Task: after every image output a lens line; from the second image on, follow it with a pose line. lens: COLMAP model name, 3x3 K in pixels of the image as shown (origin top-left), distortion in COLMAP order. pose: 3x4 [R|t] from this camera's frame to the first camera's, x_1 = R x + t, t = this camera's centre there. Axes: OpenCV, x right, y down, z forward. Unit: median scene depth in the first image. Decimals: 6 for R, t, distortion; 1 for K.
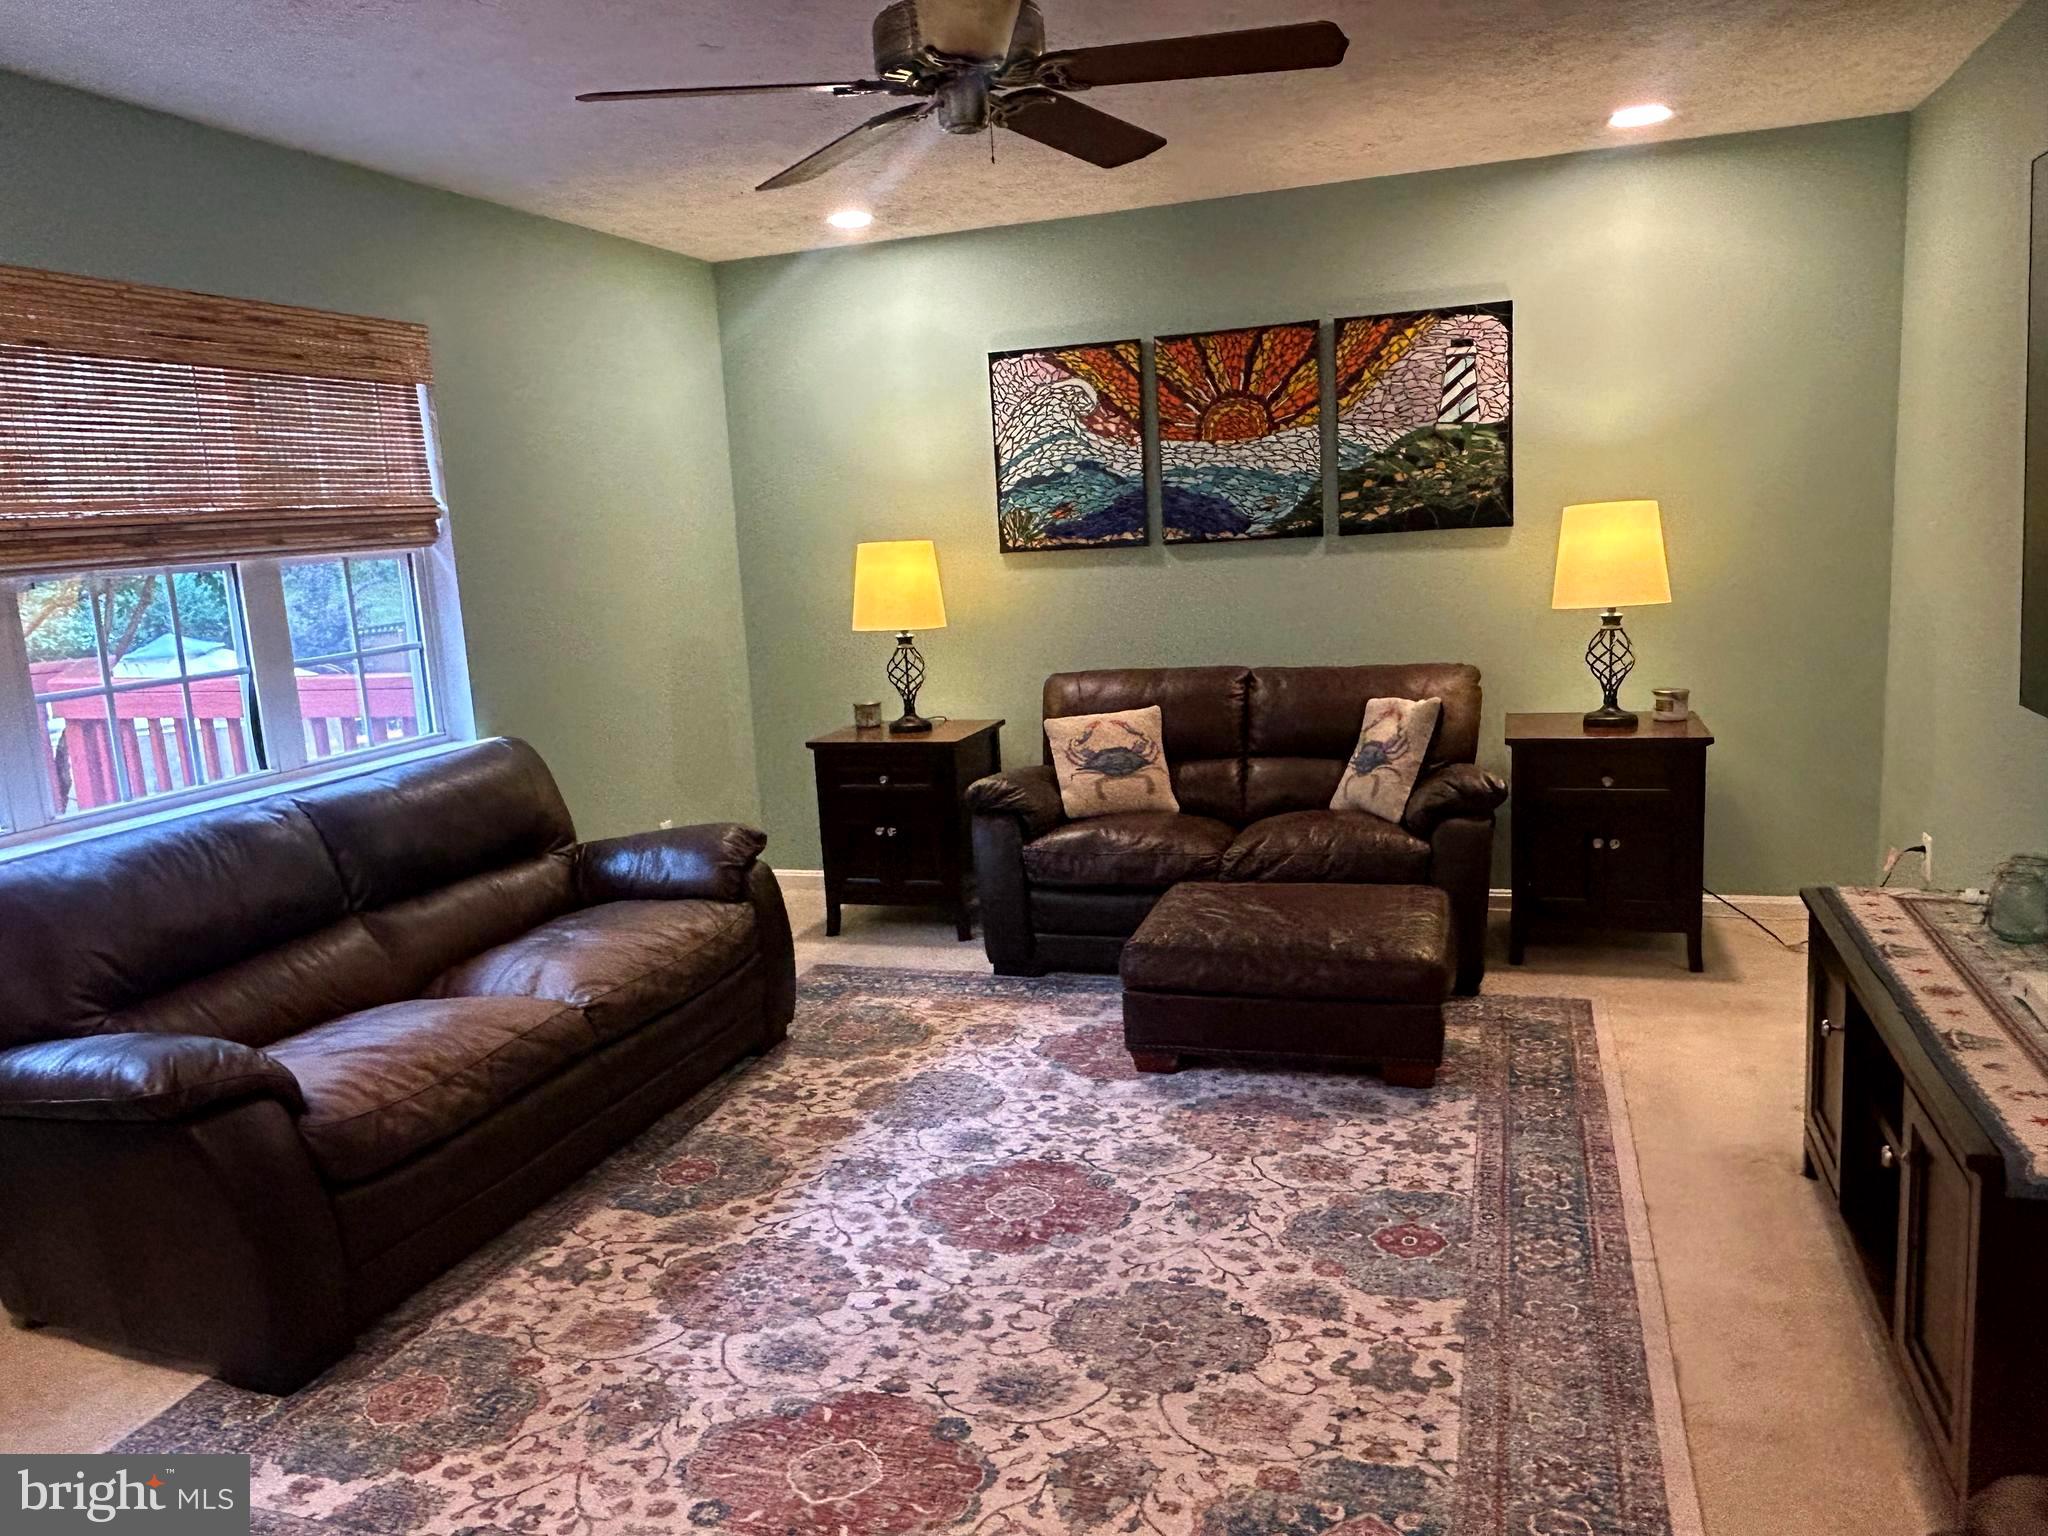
lens RADIAL K [[1475.9, 0, 1004.4], [0, 1475.9, 772.0], [0, 0, 1]] dist [0.004011, -0.013608]
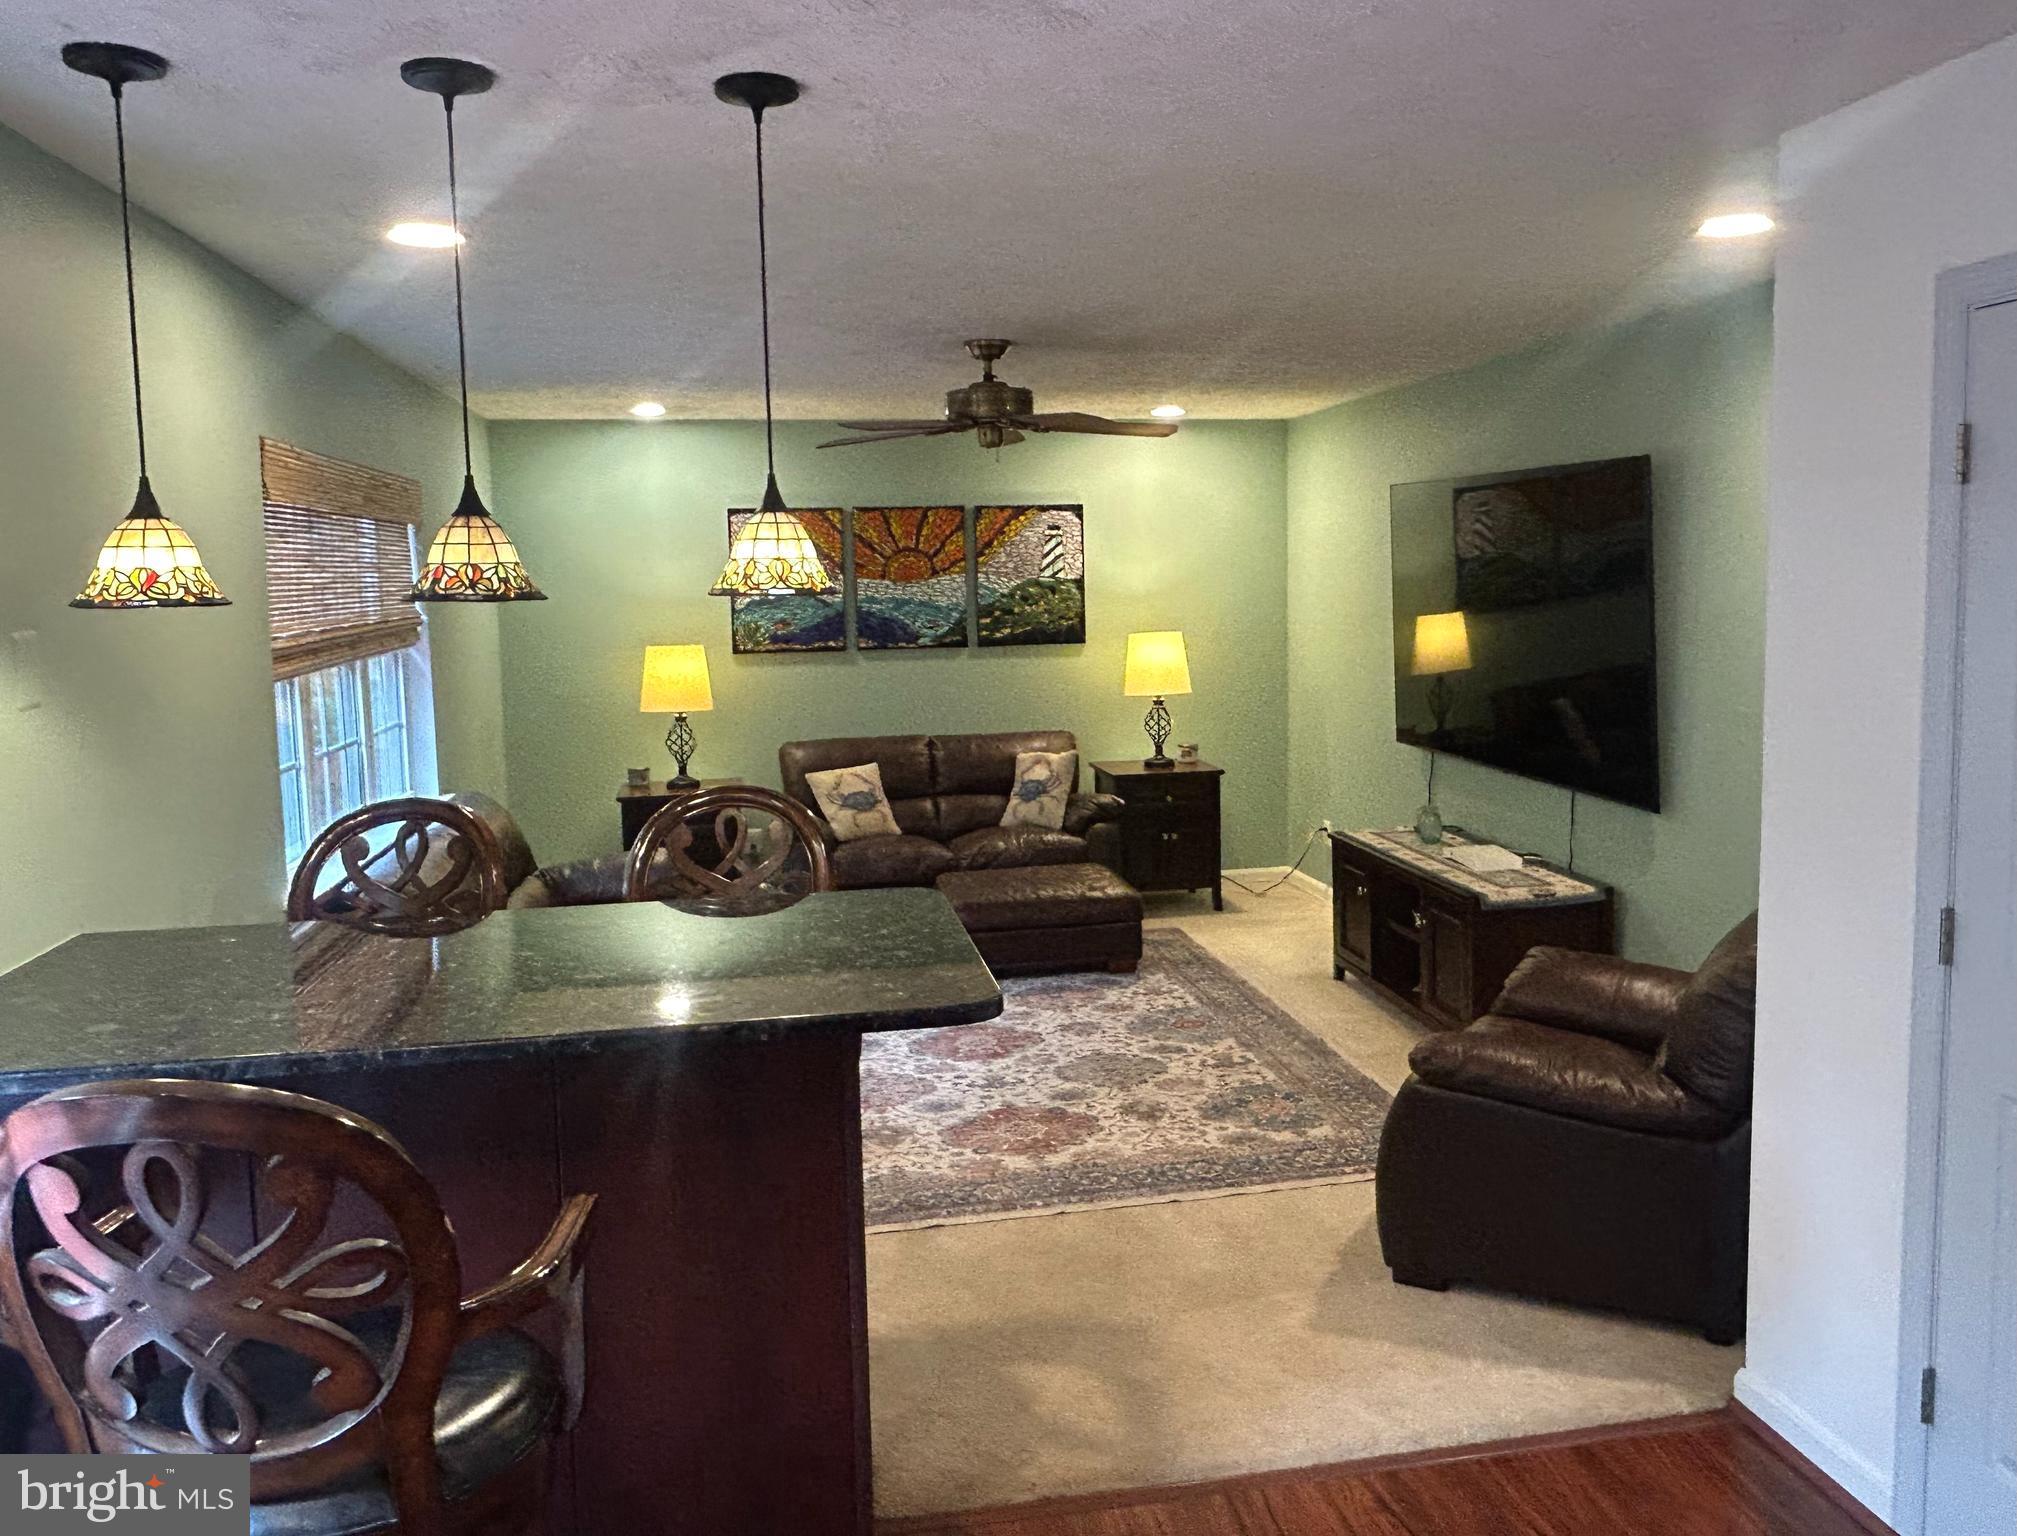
lens RADIAL K [[1557.6, 0, 1055.8], [0, 1557.6, 715.9], [0, 0, 1]] dist [0.031984, -0.000817]
pose [[0.862399, -0.005886, 0.506195, -0.600770], [0.056209, 0.994863, -0.084194, 0.055371], [-0.503099, 0.101061, 0.858300, -0.459526]]
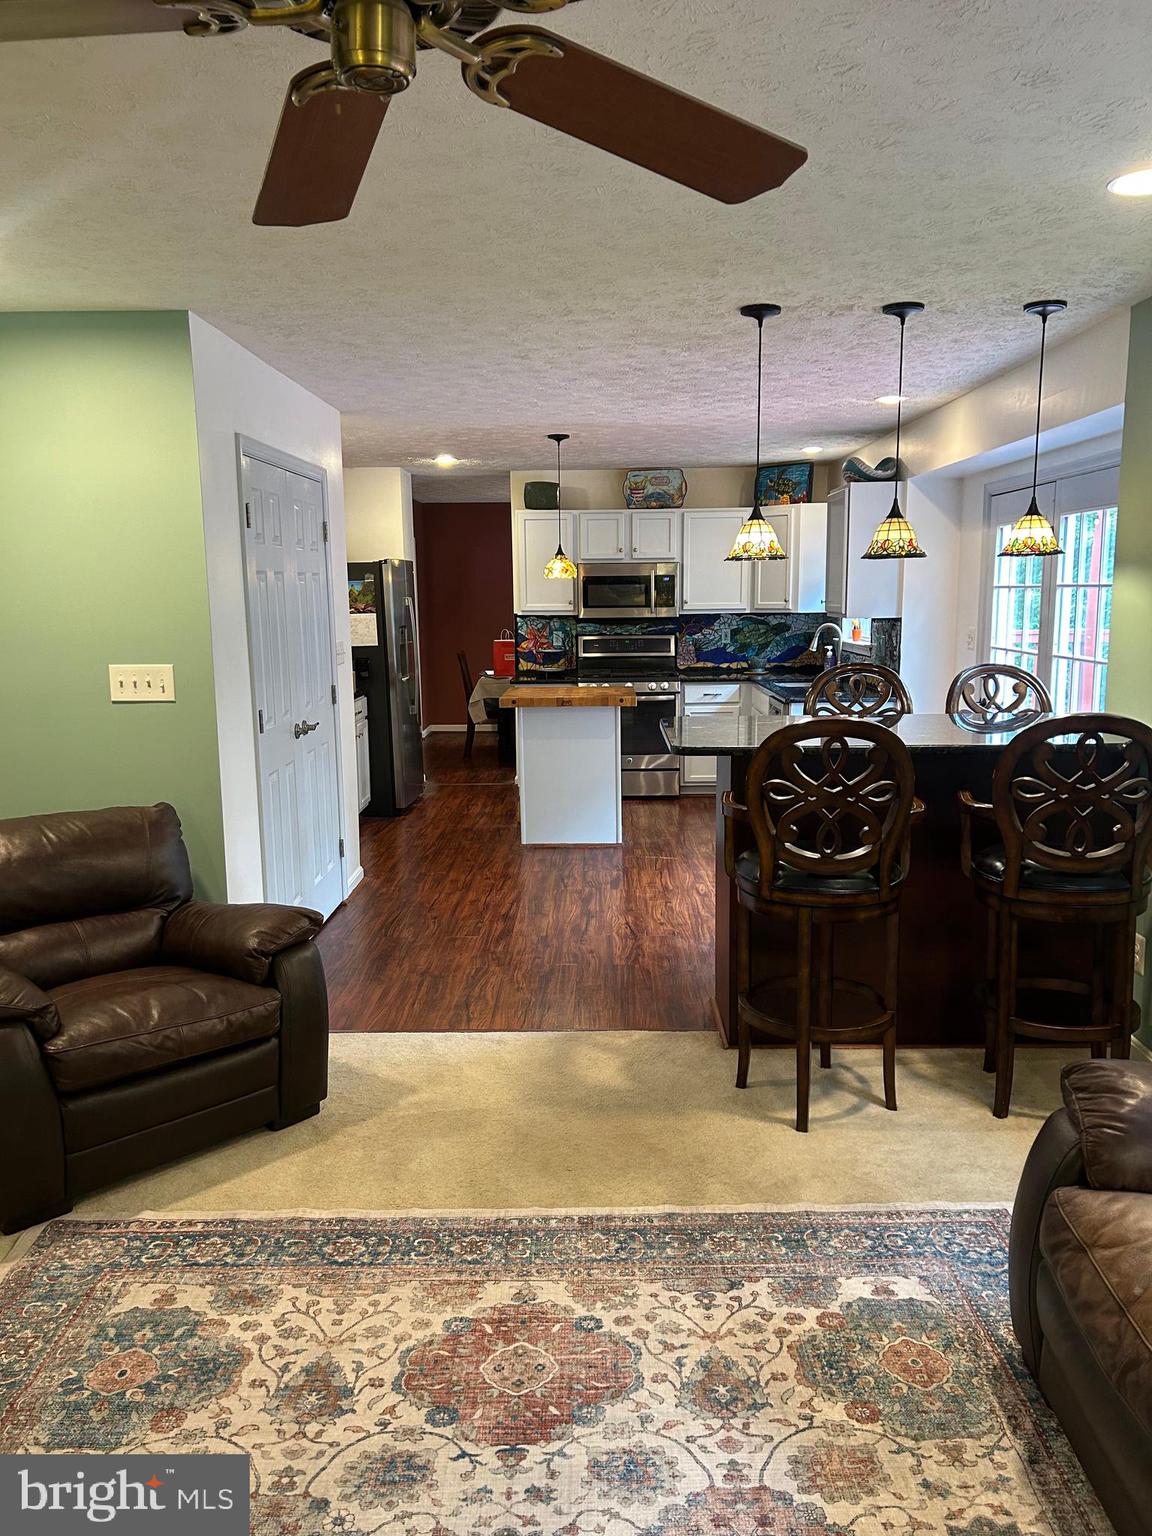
lens RADIAL K [[1153.4, 0, 577.0], [0, 1153.4, 780.3], [0, 0, 1]] dist [0.047208, -0.062512]
pose [[-0.948113, 0.115117, -0.296361, 0.043935], [0.009036, 0.941527, 0.336816, -0.195441], [0.317805, 0.316662, -0.893714, 0.949763]]
